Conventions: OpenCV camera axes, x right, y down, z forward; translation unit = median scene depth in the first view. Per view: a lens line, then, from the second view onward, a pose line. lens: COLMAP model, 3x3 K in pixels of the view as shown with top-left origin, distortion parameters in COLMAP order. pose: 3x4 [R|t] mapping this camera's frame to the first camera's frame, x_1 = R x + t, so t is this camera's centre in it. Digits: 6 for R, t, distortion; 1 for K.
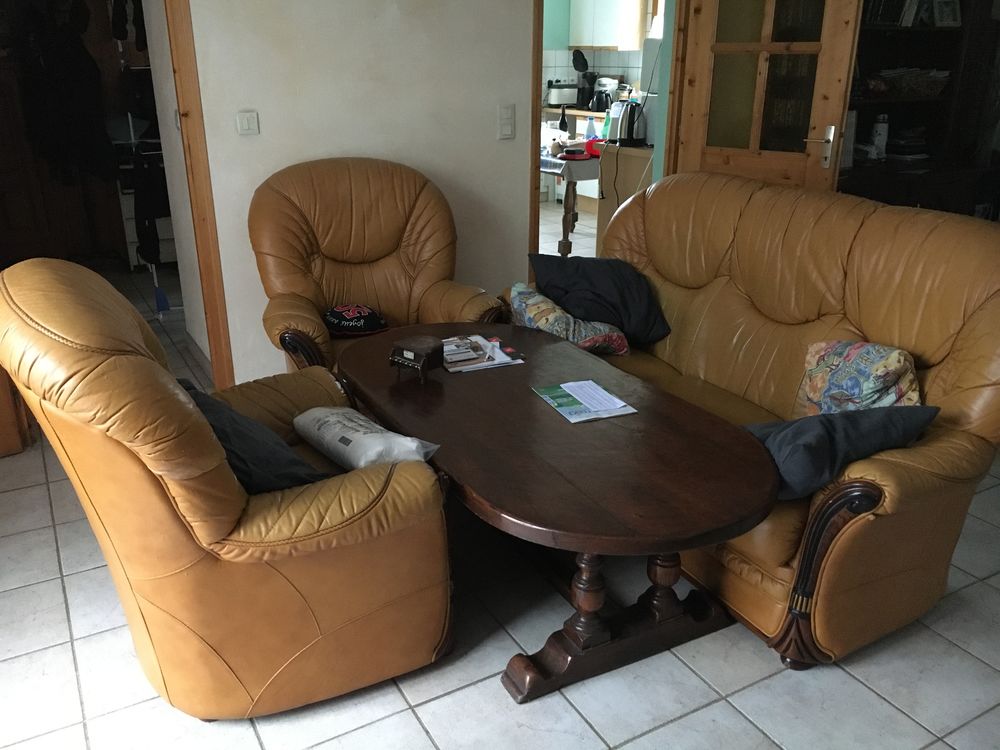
lens RADIAL K [[843.0, 0, 500.0], [0, 843.0, 375.0], [0, 0, 1]] dist [0.004273, 0.003391]
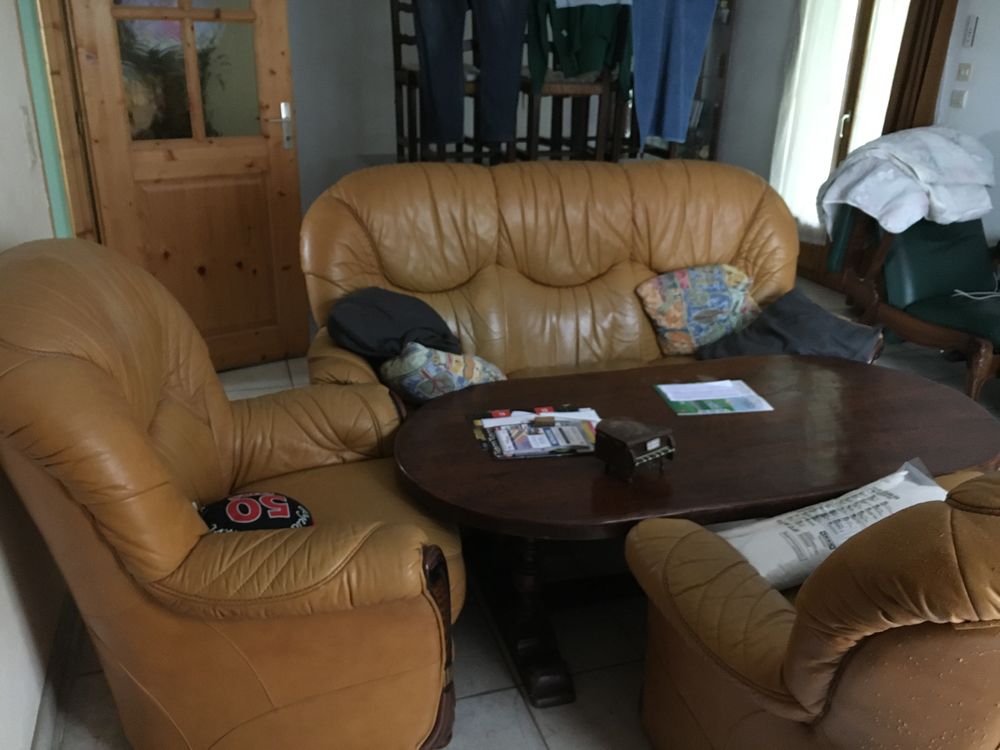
lens RADIAL K [[843.0, 0, 500.0], [0, 843.0, 375.0], [0, 0, 1]] dist [0.004273, 0.003391]
pose [[0.182034, -0.360723, 0.914736, -0.690804], [0.318138, 0.901848, 0.292331, -0.296799], [-0.930404, 0.237798, 0.278927, 0.796386]]
